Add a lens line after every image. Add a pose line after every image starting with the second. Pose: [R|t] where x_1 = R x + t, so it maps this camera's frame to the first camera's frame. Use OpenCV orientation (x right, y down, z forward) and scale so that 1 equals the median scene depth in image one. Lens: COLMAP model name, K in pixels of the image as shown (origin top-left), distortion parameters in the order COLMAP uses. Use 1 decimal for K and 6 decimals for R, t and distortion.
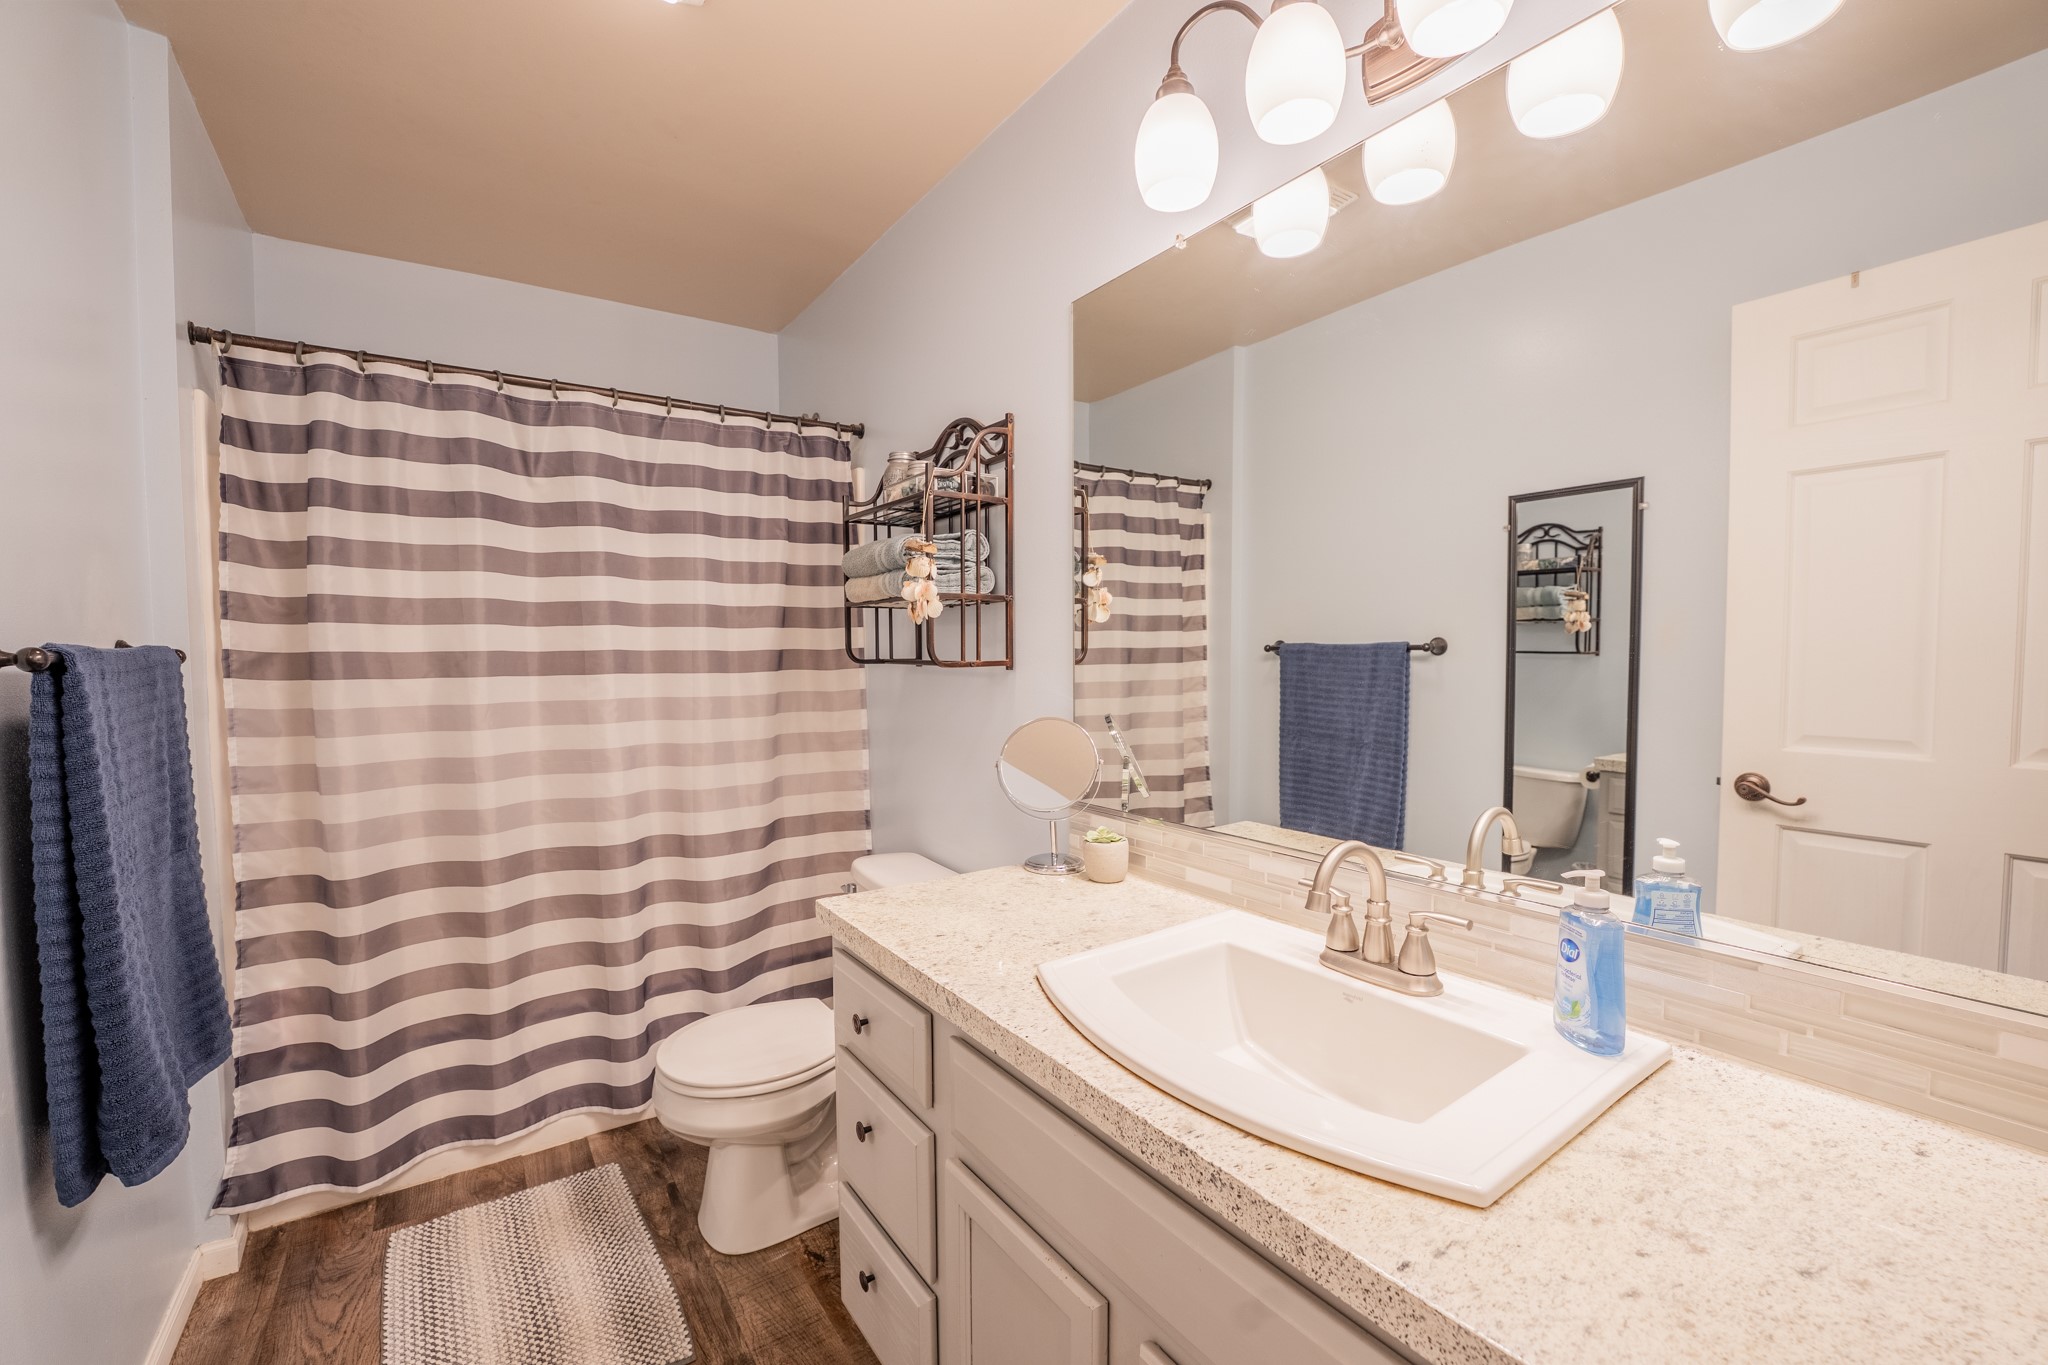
lens RADIAL K [[831.8, 0, 1016.3], [0, 831.8, 694.5], [0, 0, 1]] dist [-0.026655, 0.002035]
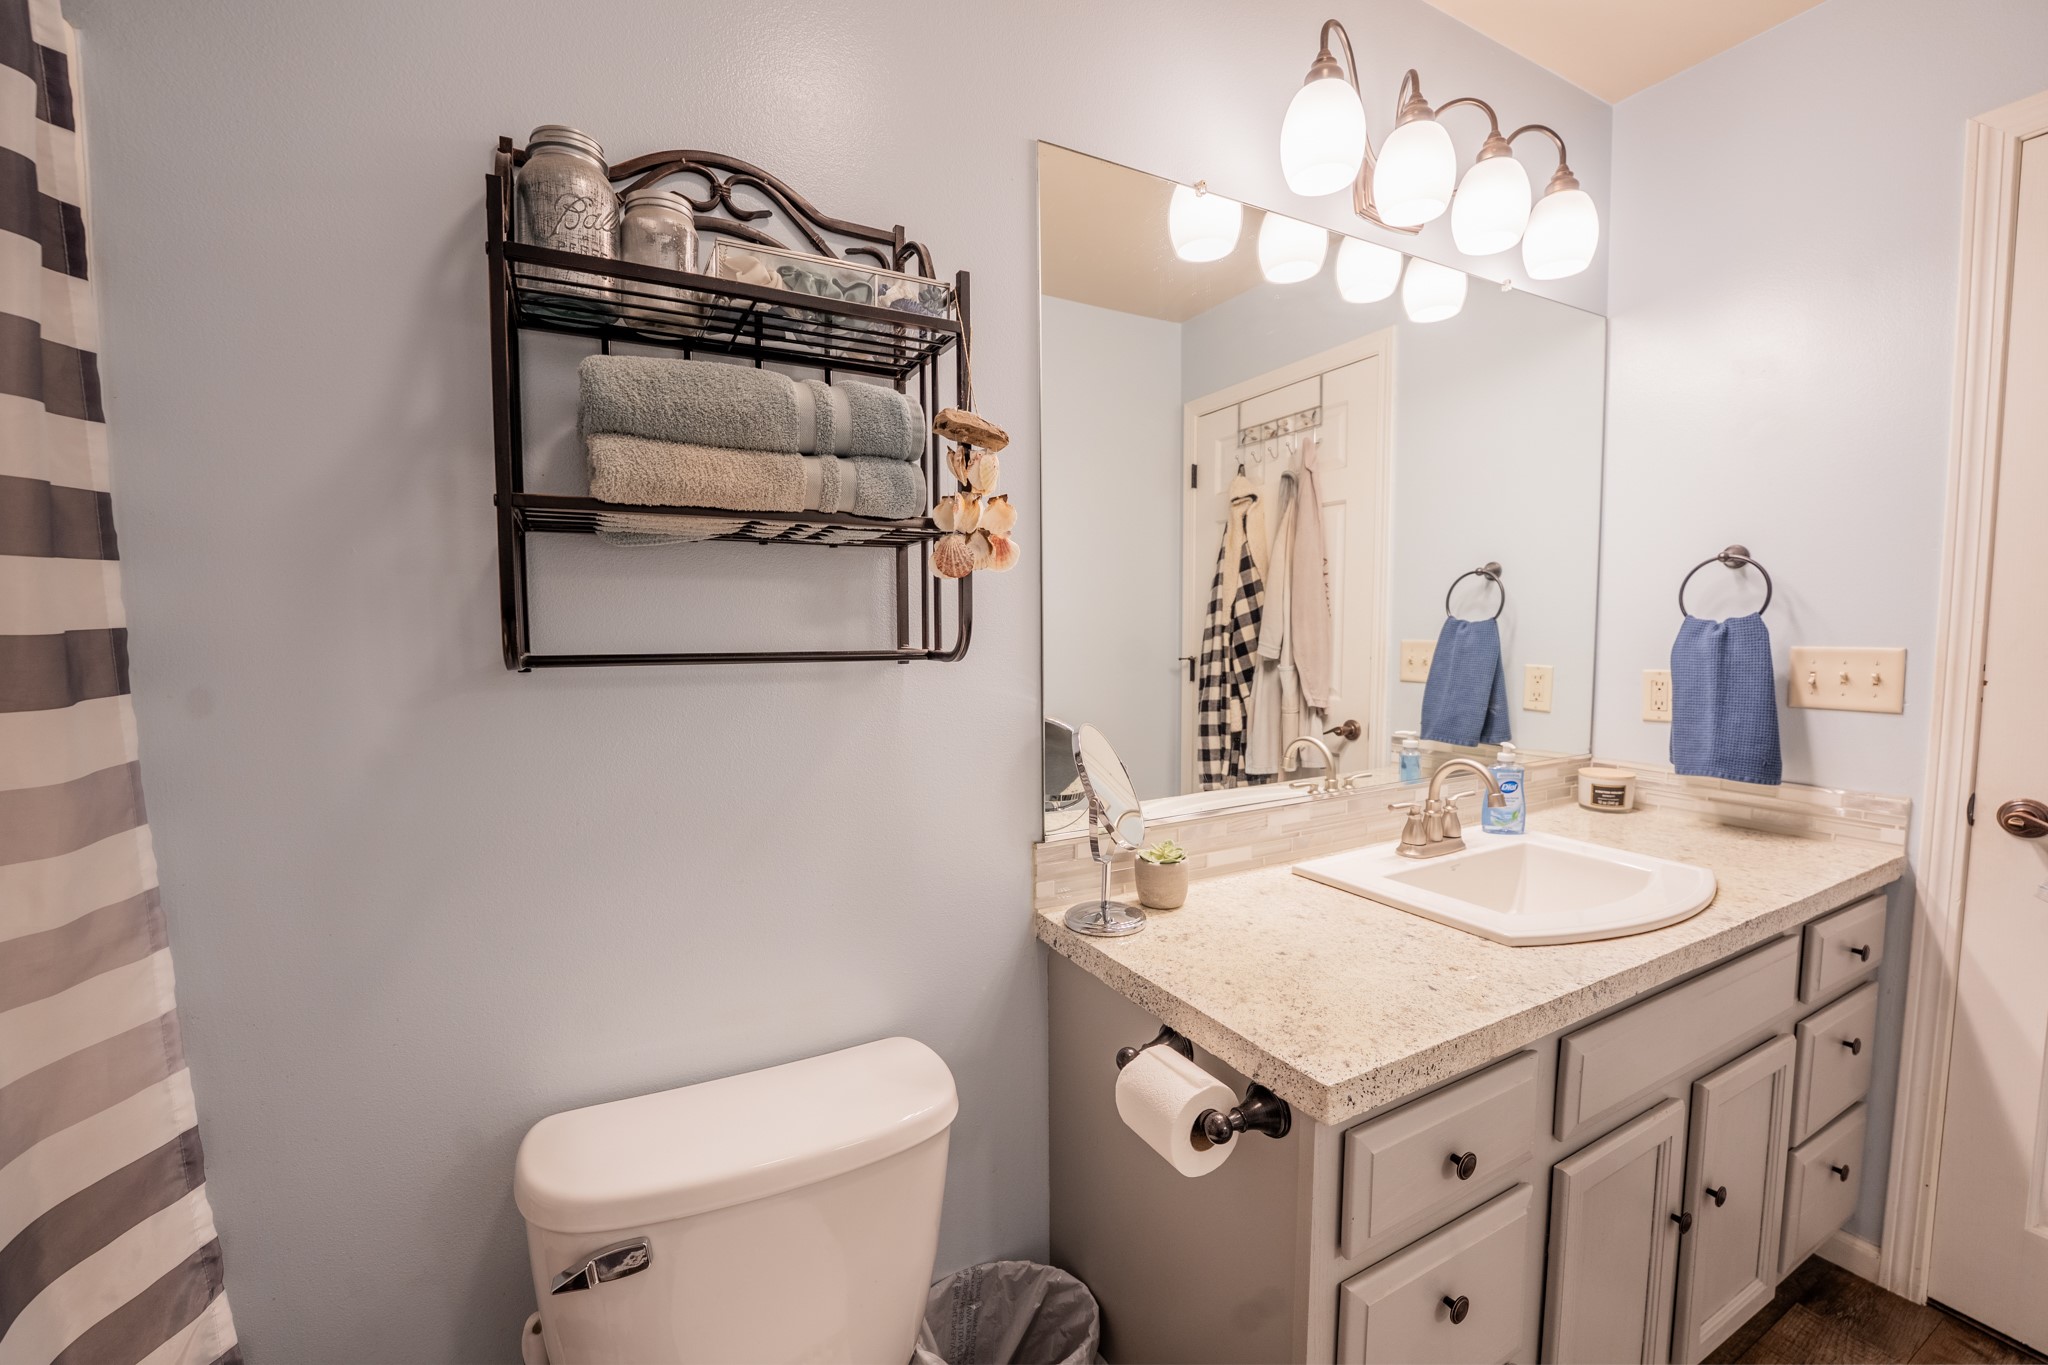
lens RADIAL K [[831.8, 0, 1016.3], [0, 831.8, 694.5], [0, 0, 1]] dist [-0.026655, 0.002035]
pose [[0.113217, -0.076748, 0.990602, -0.906493], [0.061863, 0.995622, 0.070066, -0.070581], [-0.991643, 0.053349, 0.117469, 1.298863]]
